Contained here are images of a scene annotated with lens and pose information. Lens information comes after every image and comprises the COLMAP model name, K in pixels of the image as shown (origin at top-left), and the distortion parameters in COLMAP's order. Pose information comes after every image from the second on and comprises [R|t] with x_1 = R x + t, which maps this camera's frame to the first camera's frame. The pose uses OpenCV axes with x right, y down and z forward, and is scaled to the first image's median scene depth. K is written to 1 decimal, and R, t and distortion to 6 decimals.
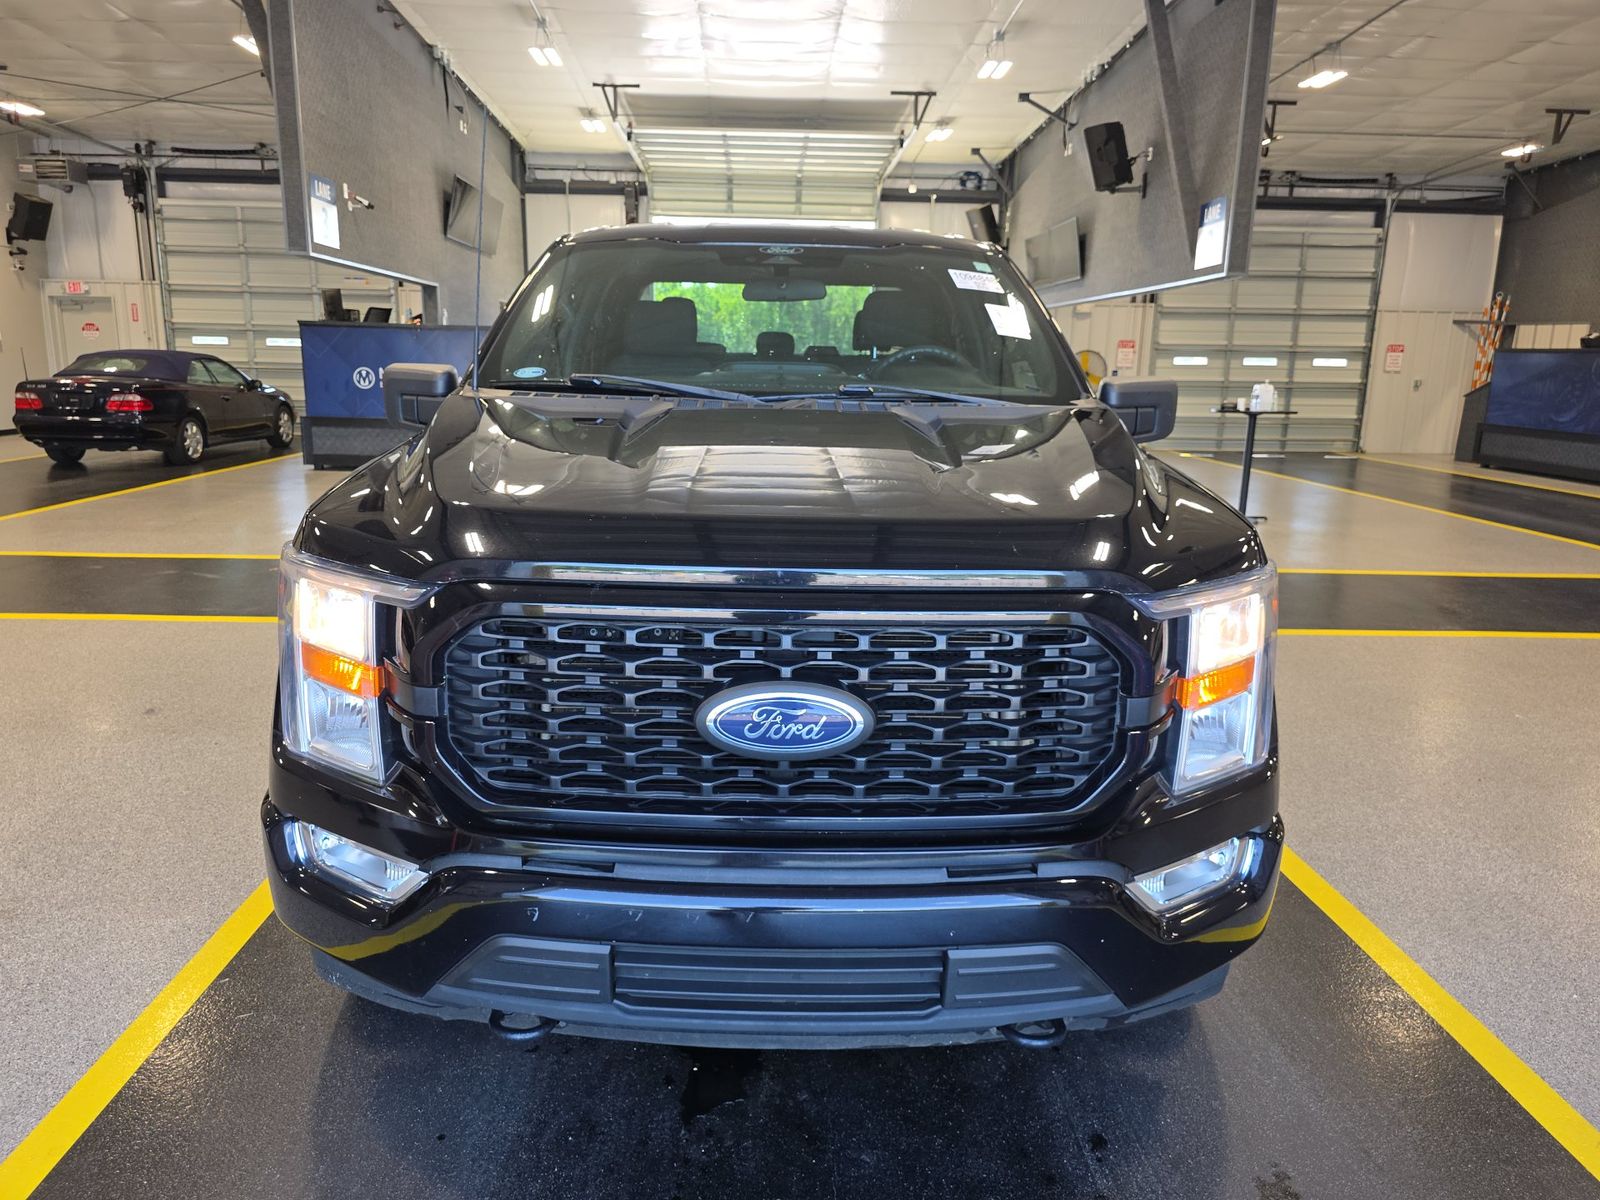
lens RADIAL K [[1076.9, 0, 800.0], [0, 1076.9, 600.0], [0, 0, 1]] dist [0.060081, -0.060208]
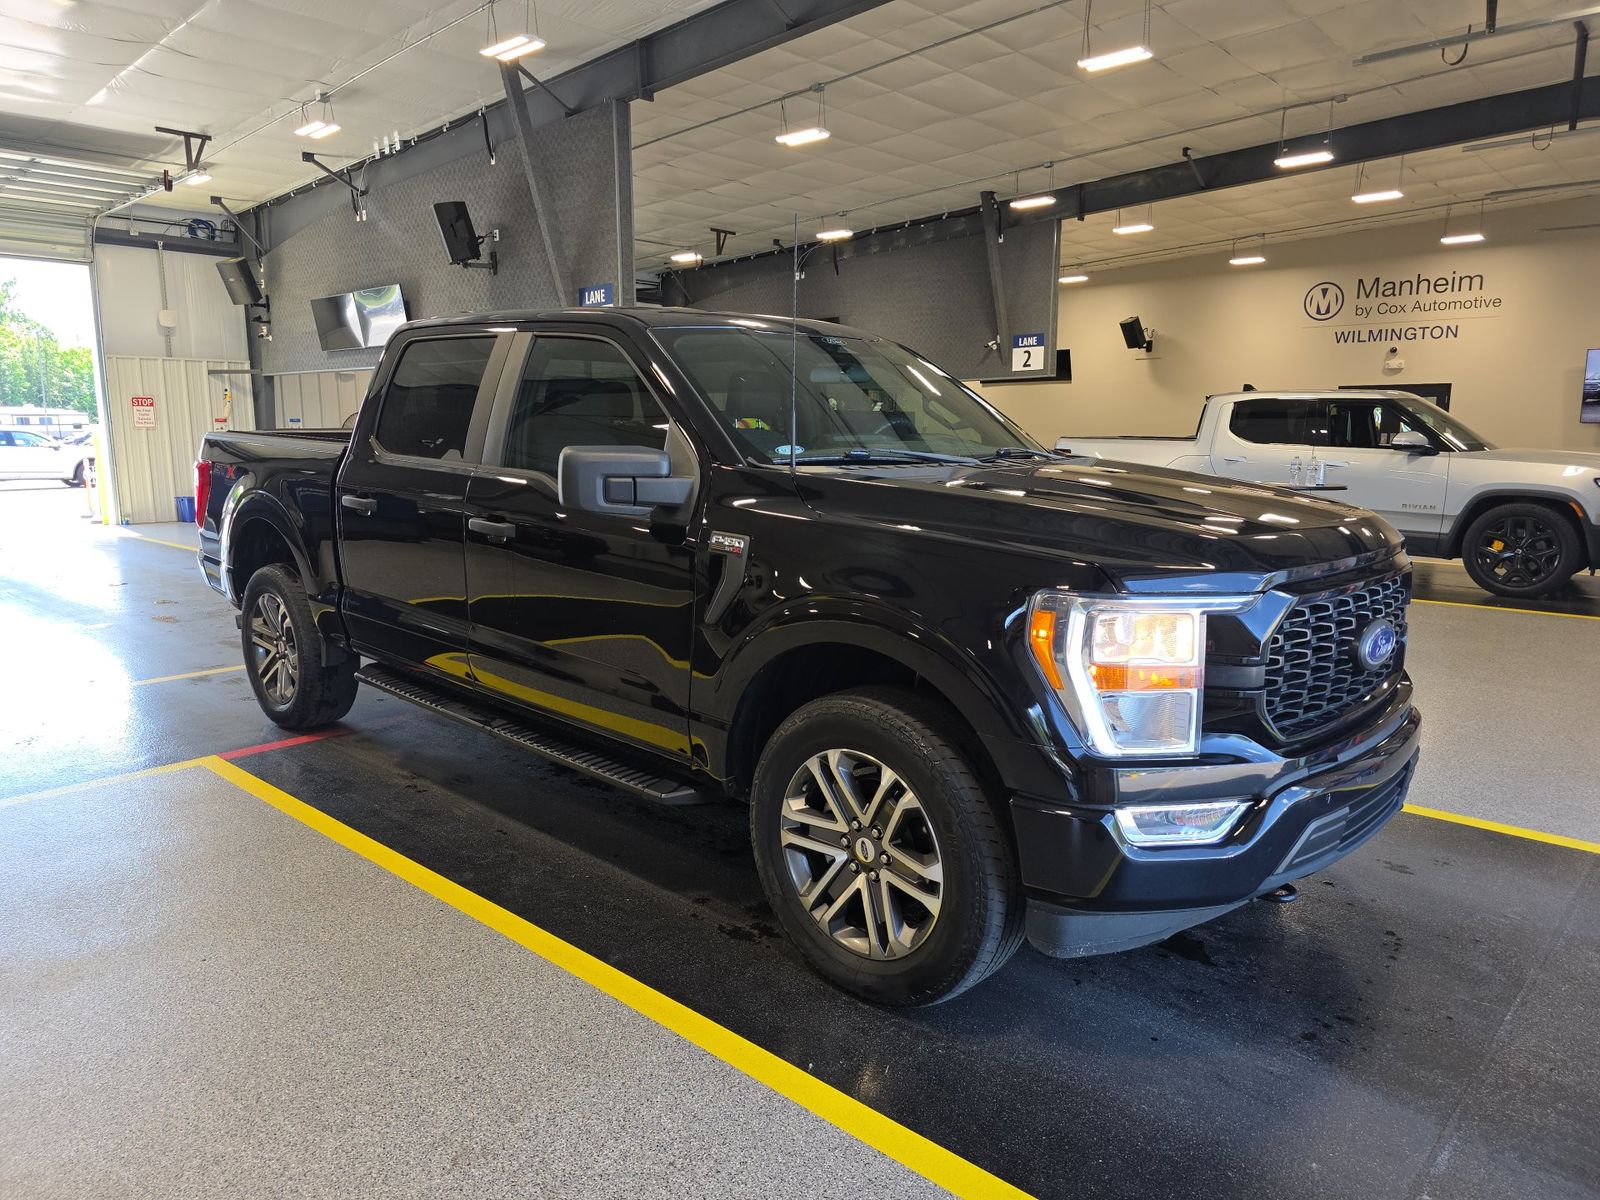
lens RADIAL K [[1076.9, 0, 800.0], [0, 1076.9, 600.0], [0, 0, 1]] dist [0.060081, -0.060208]
pose [[0.699010, -0.135767, 0.702106, -0.218177], [0.172454, 0.984839, 0.018746, -0.014370], [-0.694006, 0.107978, 0.711826, 0.043656]]
